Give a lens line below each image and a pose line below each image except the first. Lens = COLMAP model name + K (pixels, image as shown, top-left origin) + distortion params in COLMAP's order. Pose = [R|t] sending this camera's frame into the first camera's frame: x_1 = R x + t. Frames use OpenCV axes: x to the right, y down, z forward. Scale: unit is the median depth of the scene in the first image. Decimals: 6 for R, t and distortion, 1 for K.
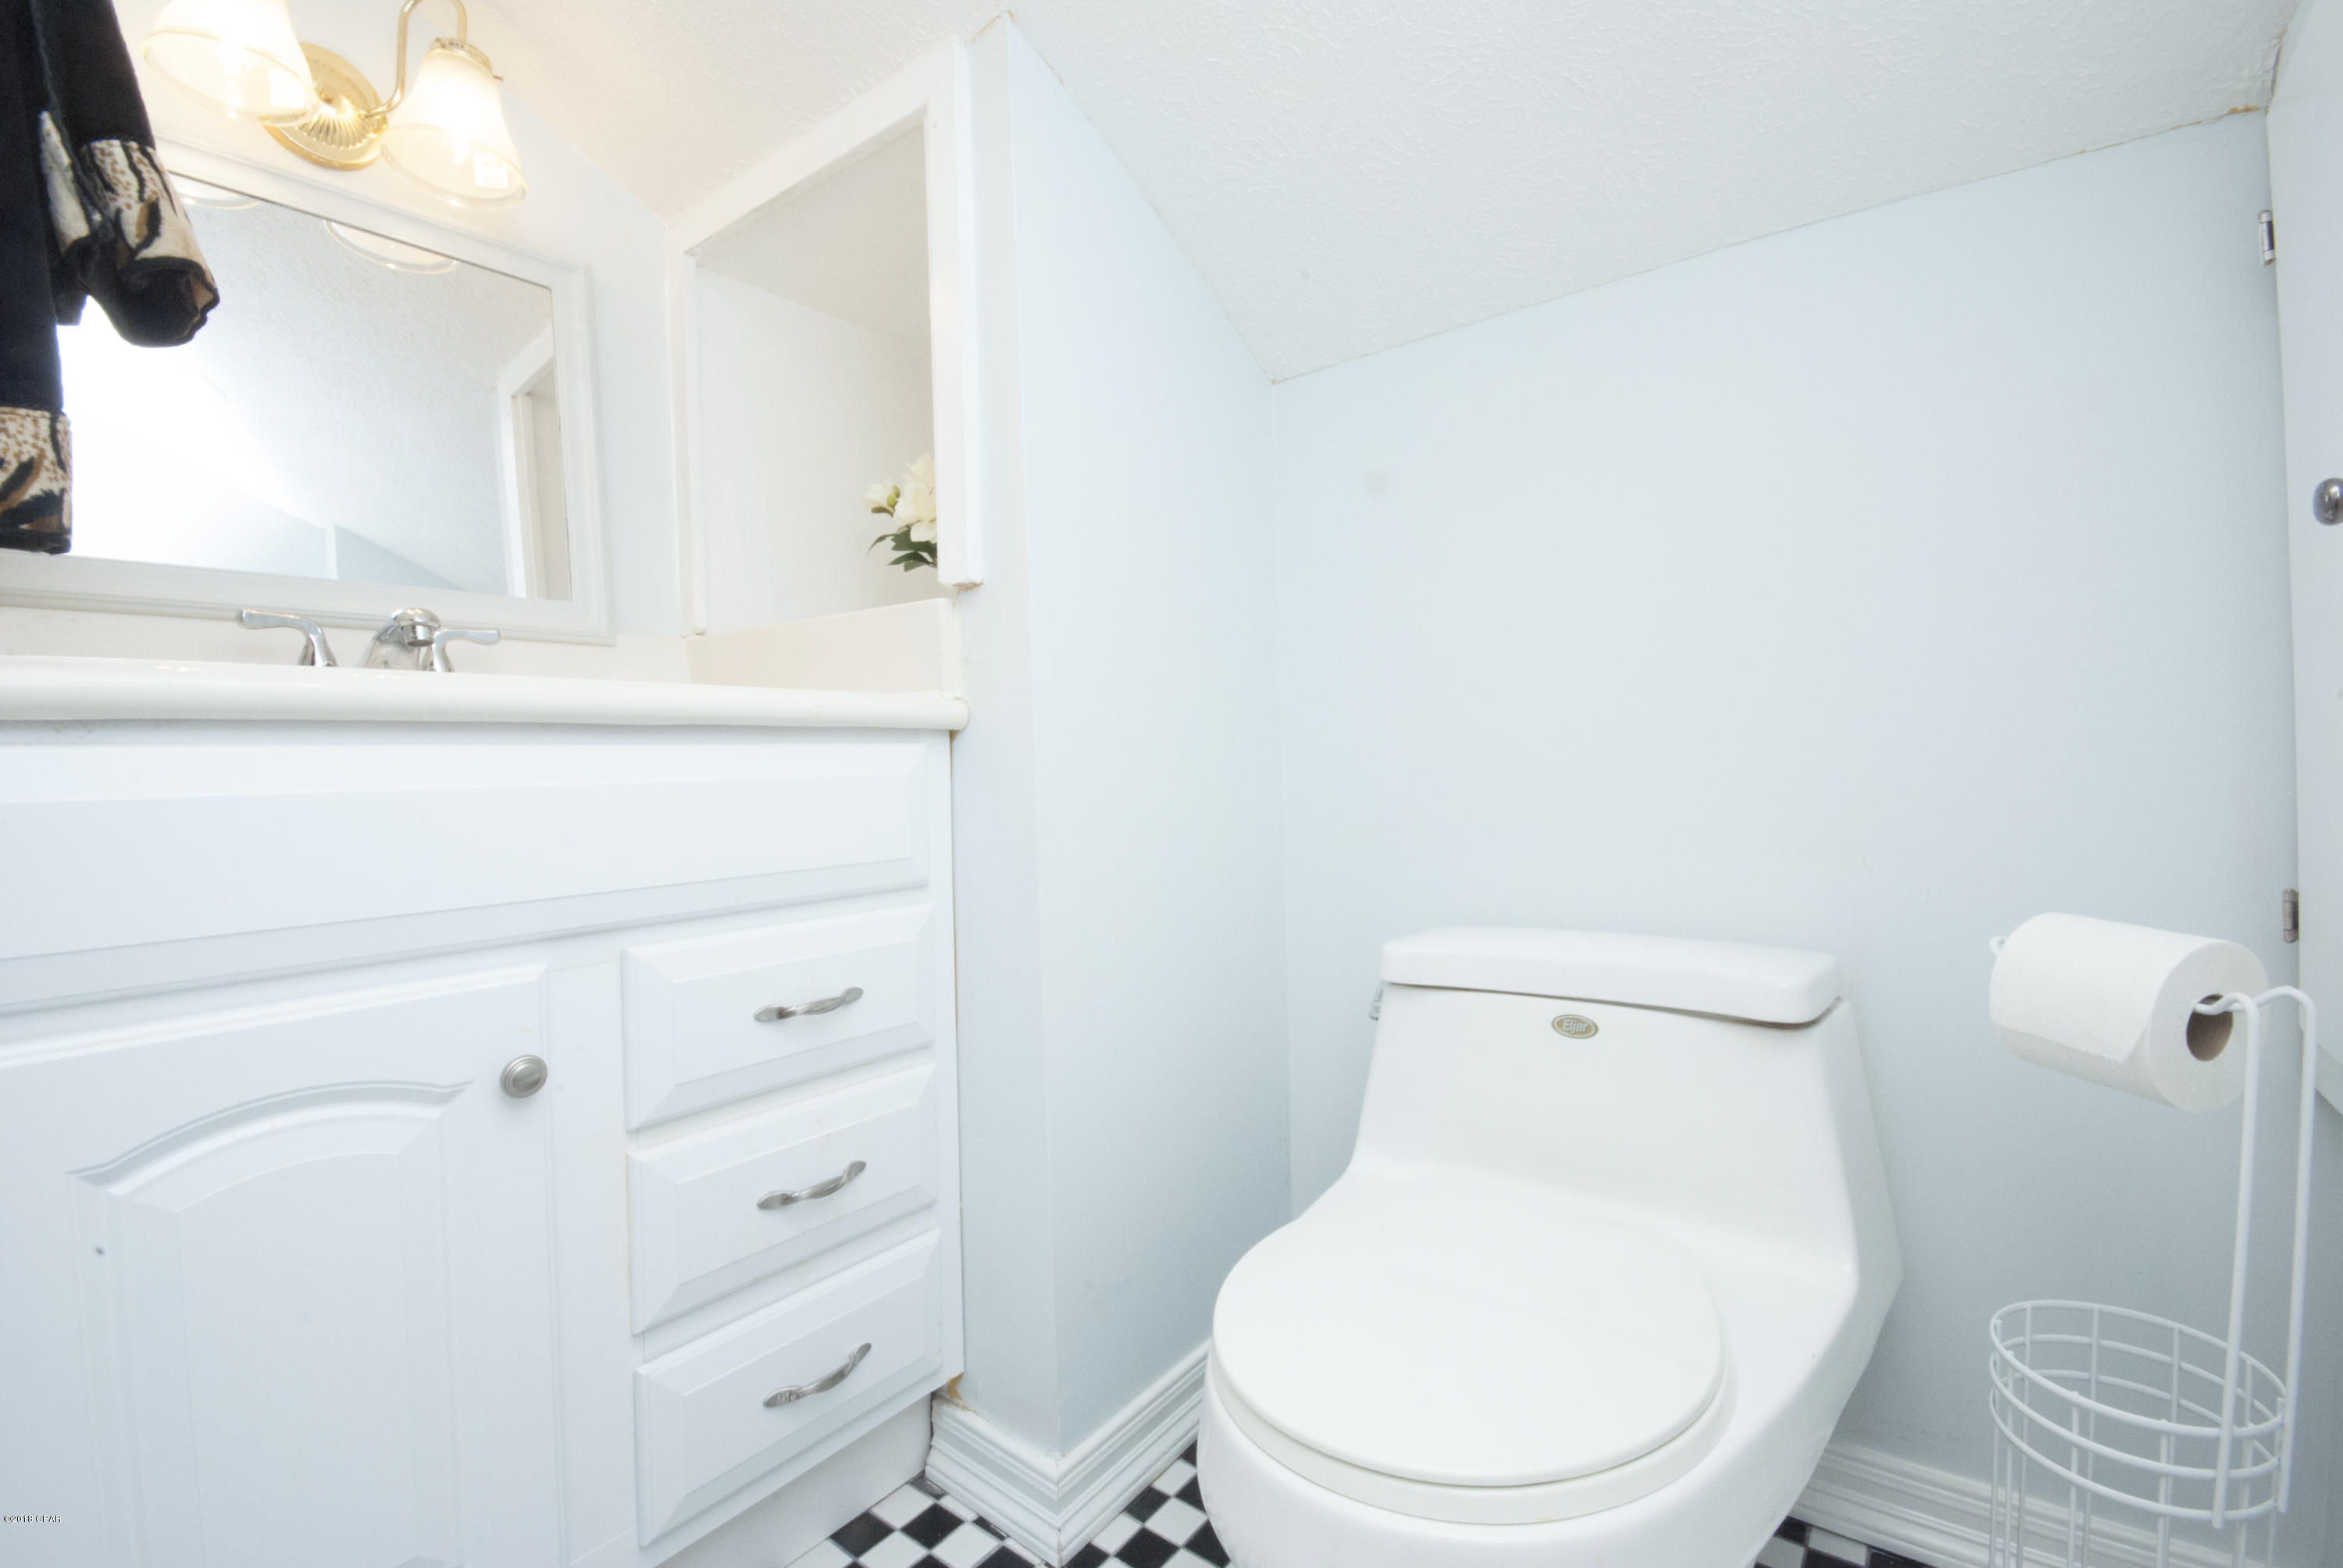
lens RADIAL K [[1038.5, 0, 1171.5], [0, 1038.5, 784.0], [0, 0, 1]] dist [0.010485, -0.012111]
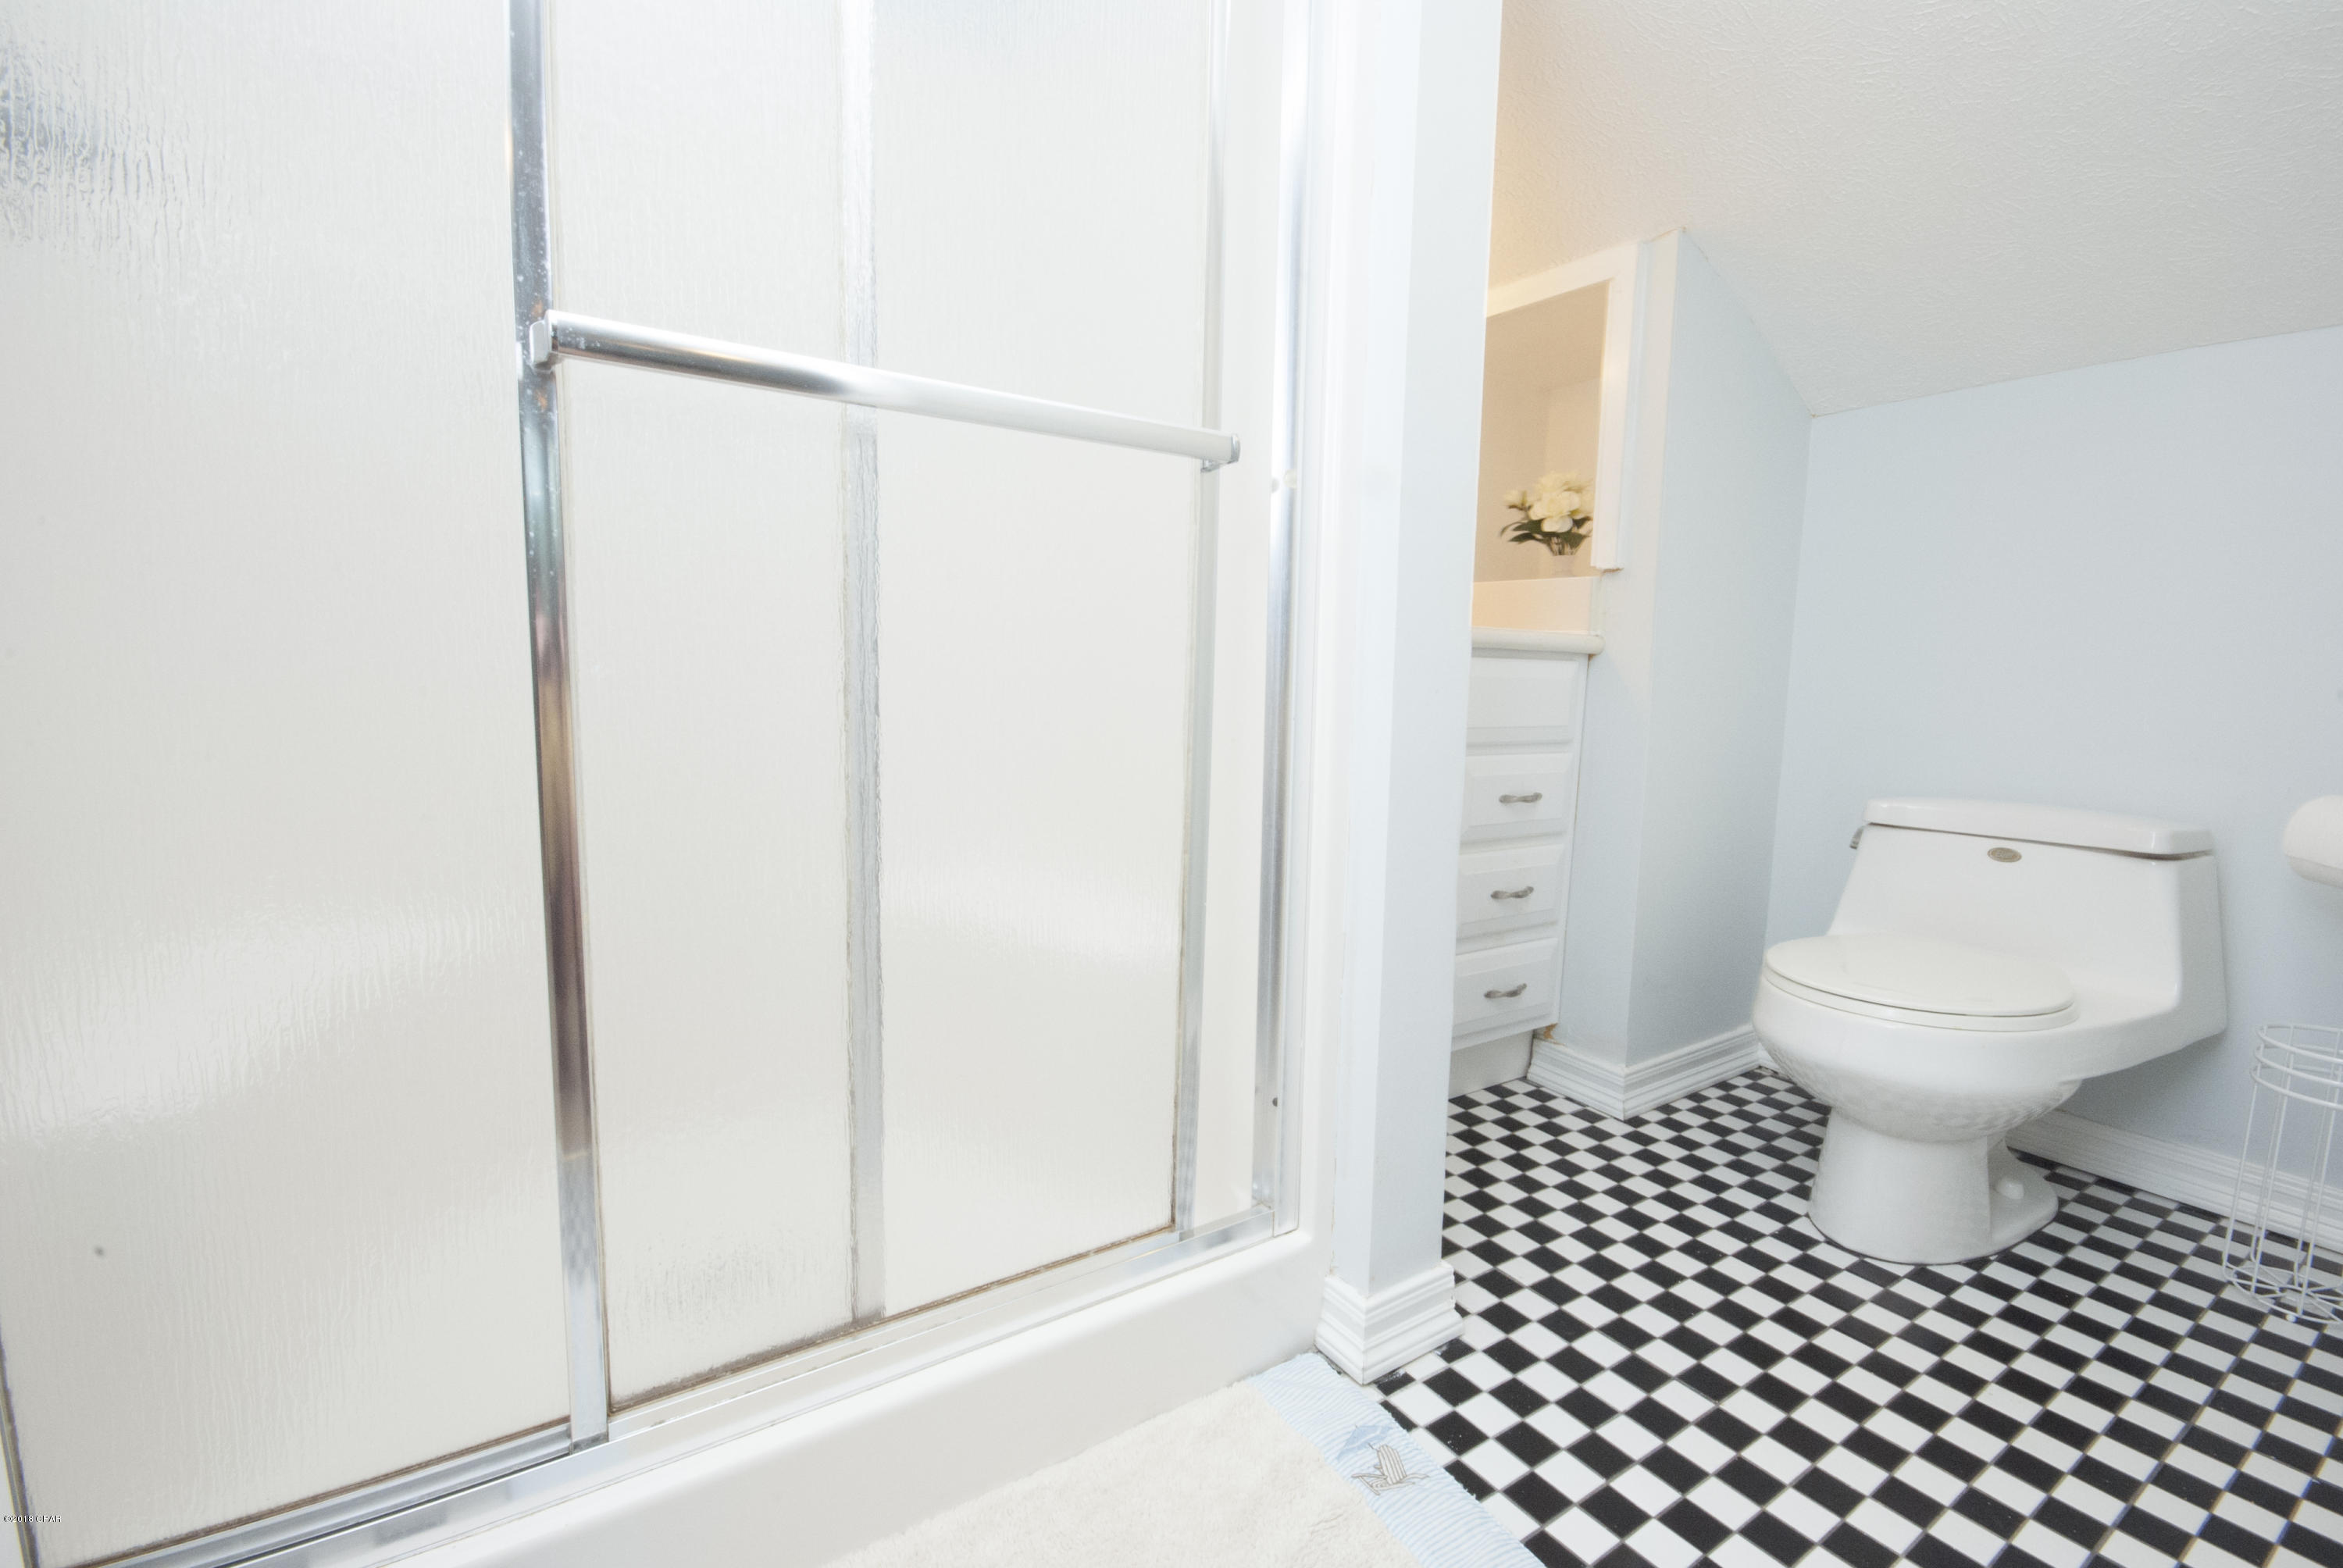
lens RADIAL K [[1024.7, 0, 1171.5], [0, 1024.7, 784.0], [0, 0, 1]] dist [0.023393, -0.022689]
pose [[0.951808, 0.087566, -0.293928, -0.360585], [-0.062661, 0.993681, 0.093123, 0.047714], [0.300225, -0.070217, 0.951281, -0.852584]]
